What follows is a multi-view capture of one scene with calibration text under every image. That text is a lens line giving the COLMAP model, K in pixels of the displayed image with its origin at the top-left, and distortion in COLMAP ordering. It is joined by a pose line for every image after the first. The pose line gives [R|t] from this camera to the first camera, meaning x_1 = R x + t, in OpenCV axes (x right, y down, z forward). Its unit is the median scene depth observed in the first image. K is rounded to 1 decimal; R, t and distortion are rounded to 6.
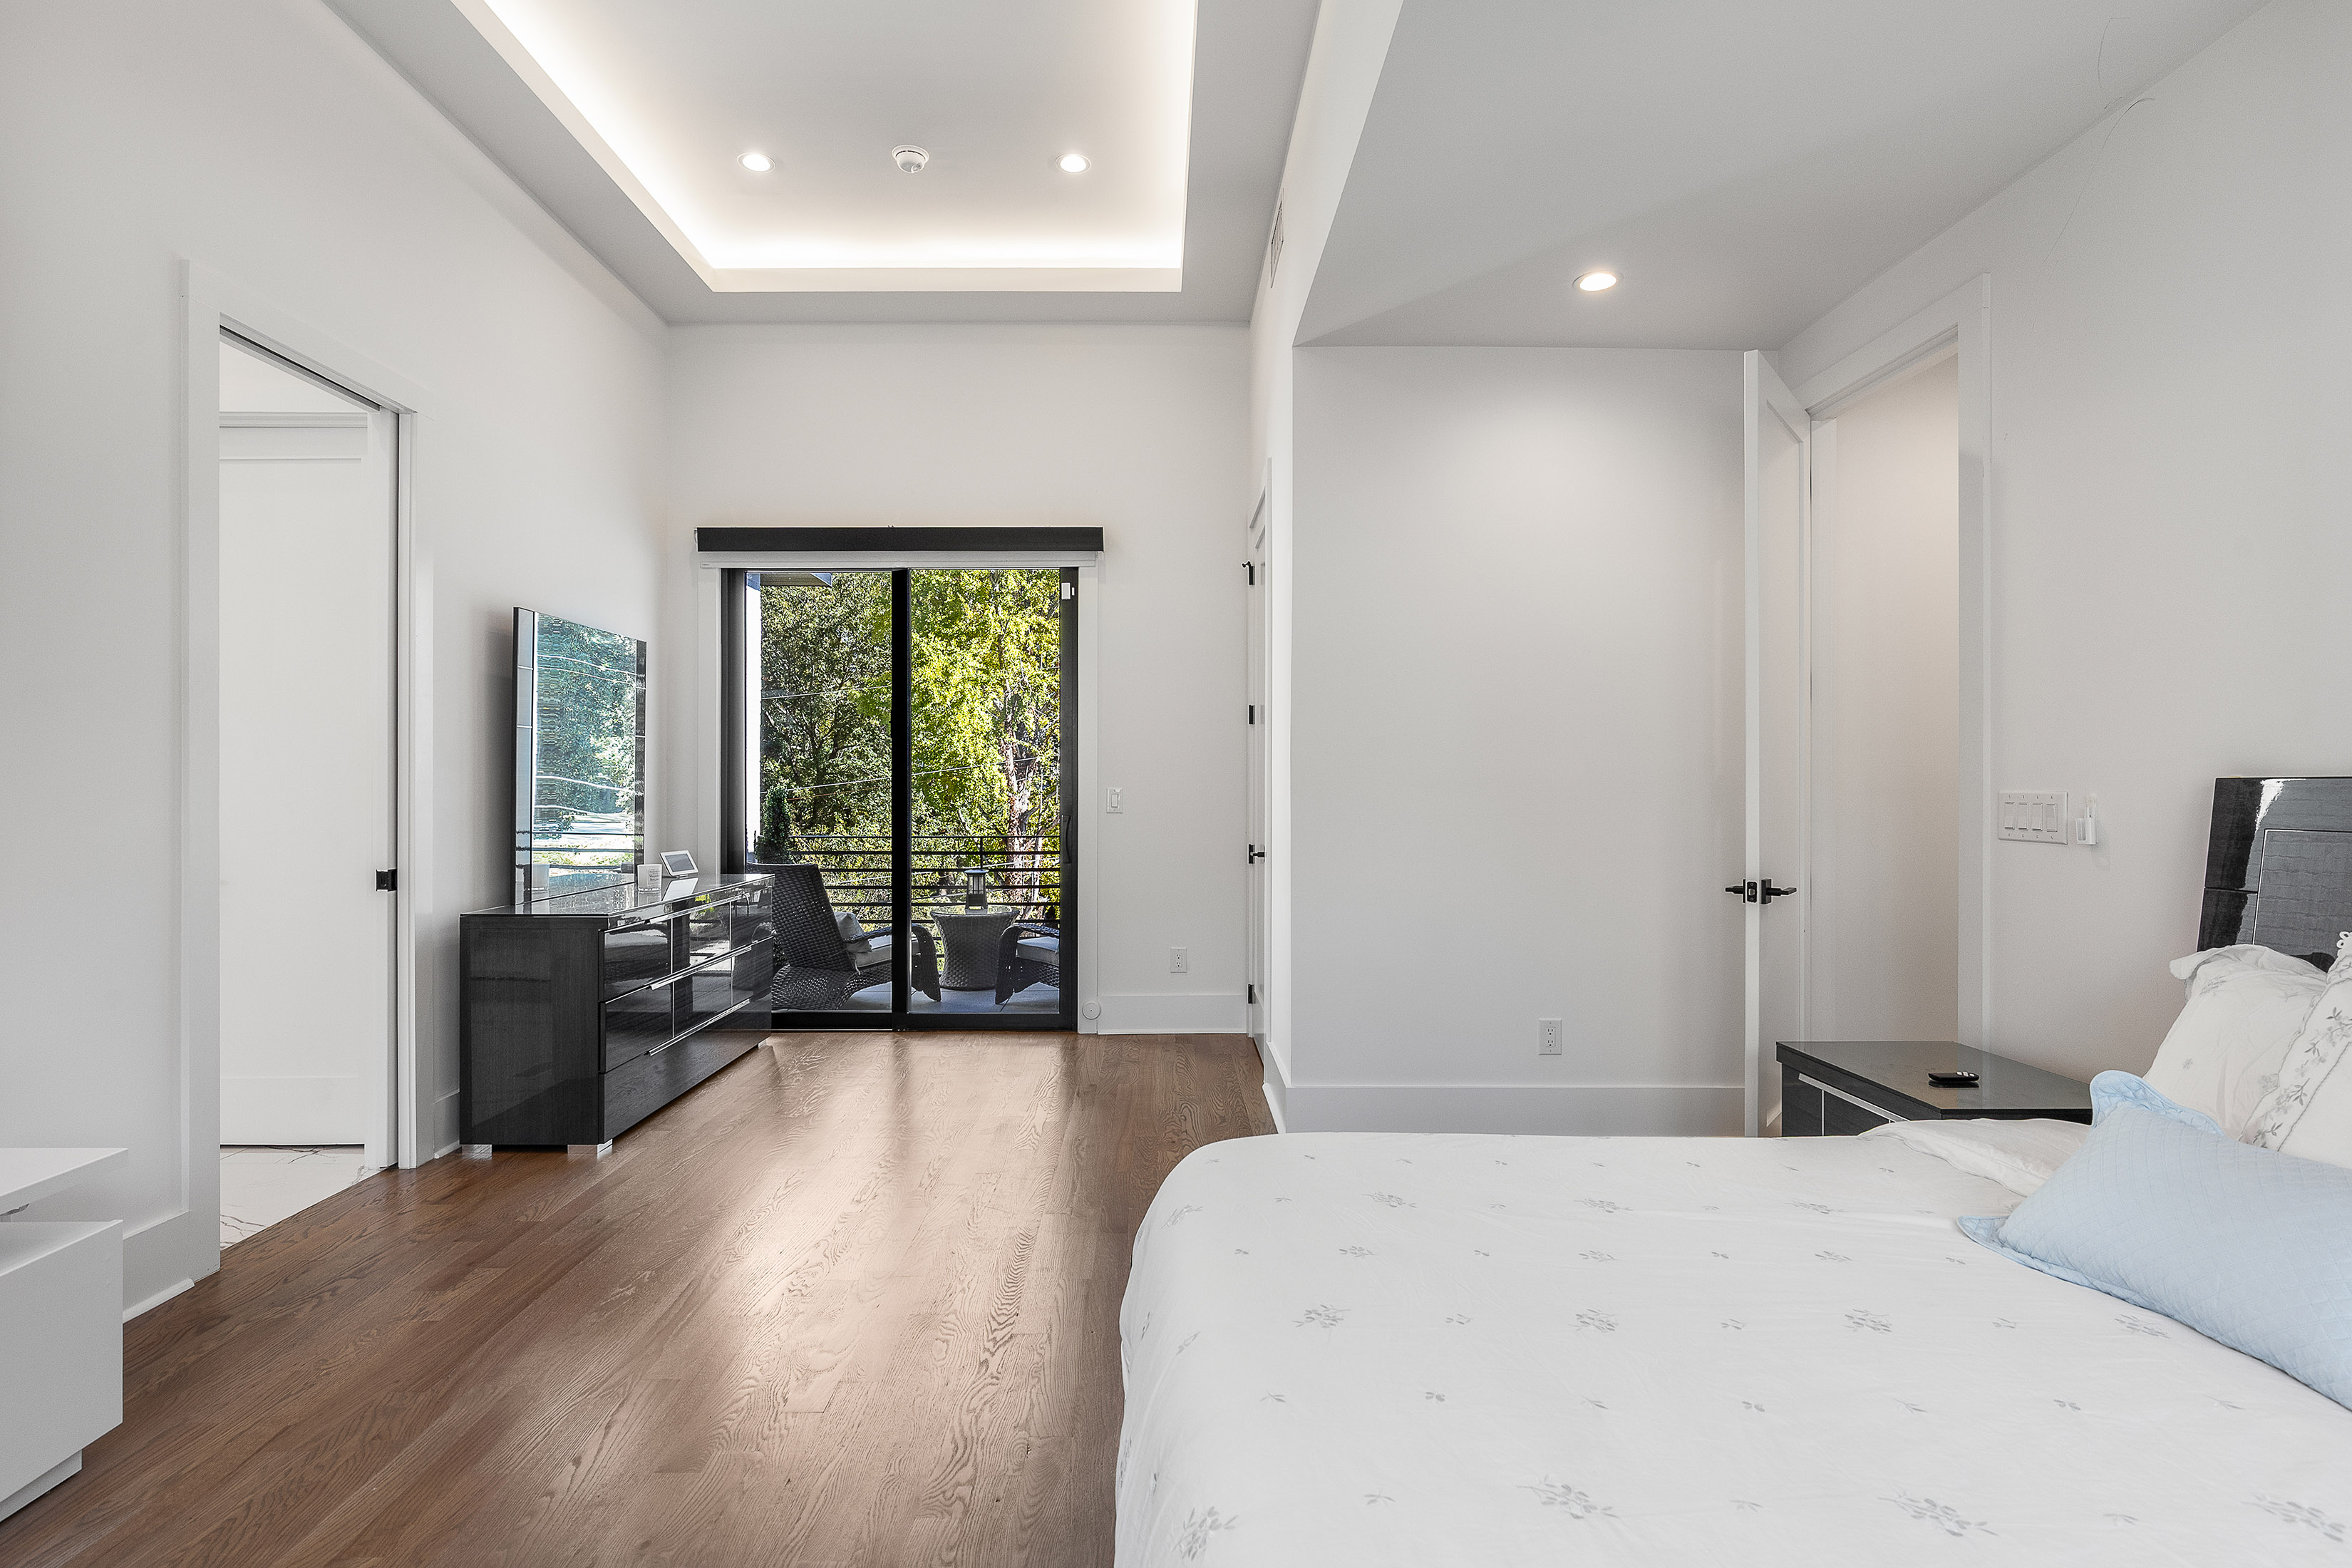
lens RADIAL K [[1123.1, 0, 1176.0], [0, 1123.1, 784.0], [0, 0, 1]] dist [0.002685, 0.000497]
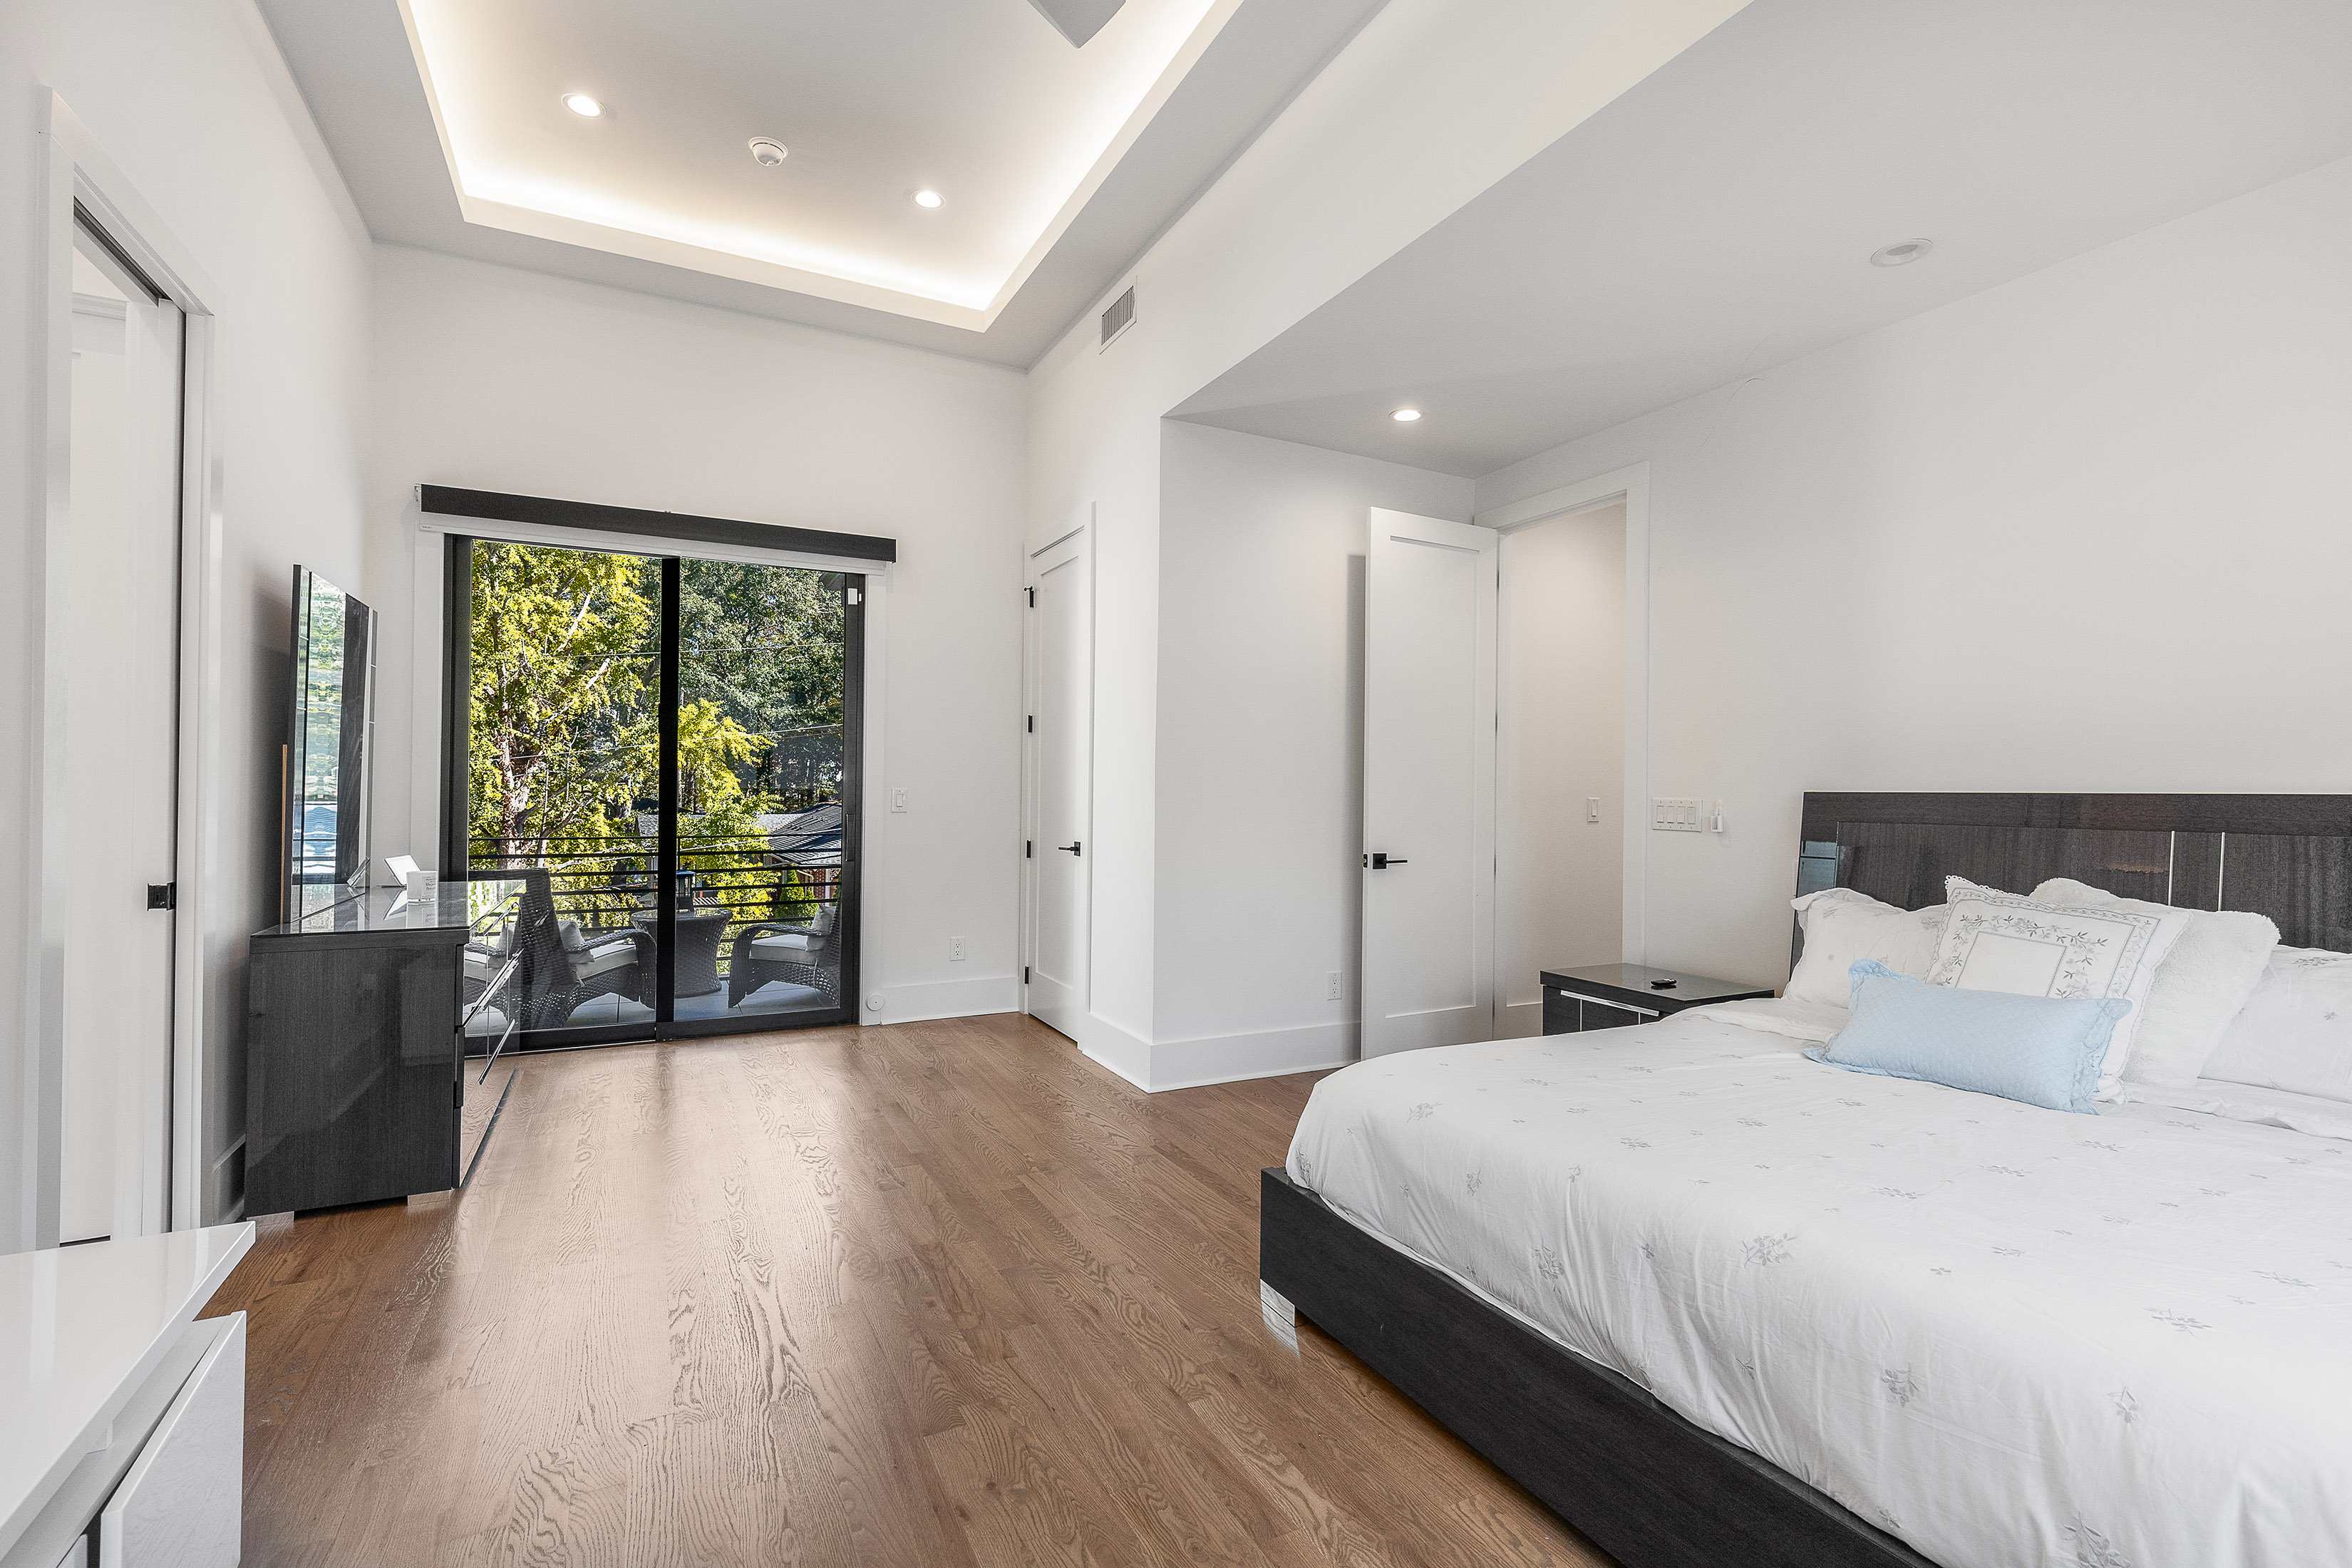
lens RADIAL K [[1051.5, 0, 1190.9], [0, 1051.5, 783.9], [0, 0, 1]] dist [0.012445, 0.000096]
pose [[0.891194, 0.012392, 0.453454, -0.257455], [-0.011915, 0.999921, -0.003909, -0.000090], [-0.453467, -0.001919, 0.891271, -0.000832]]
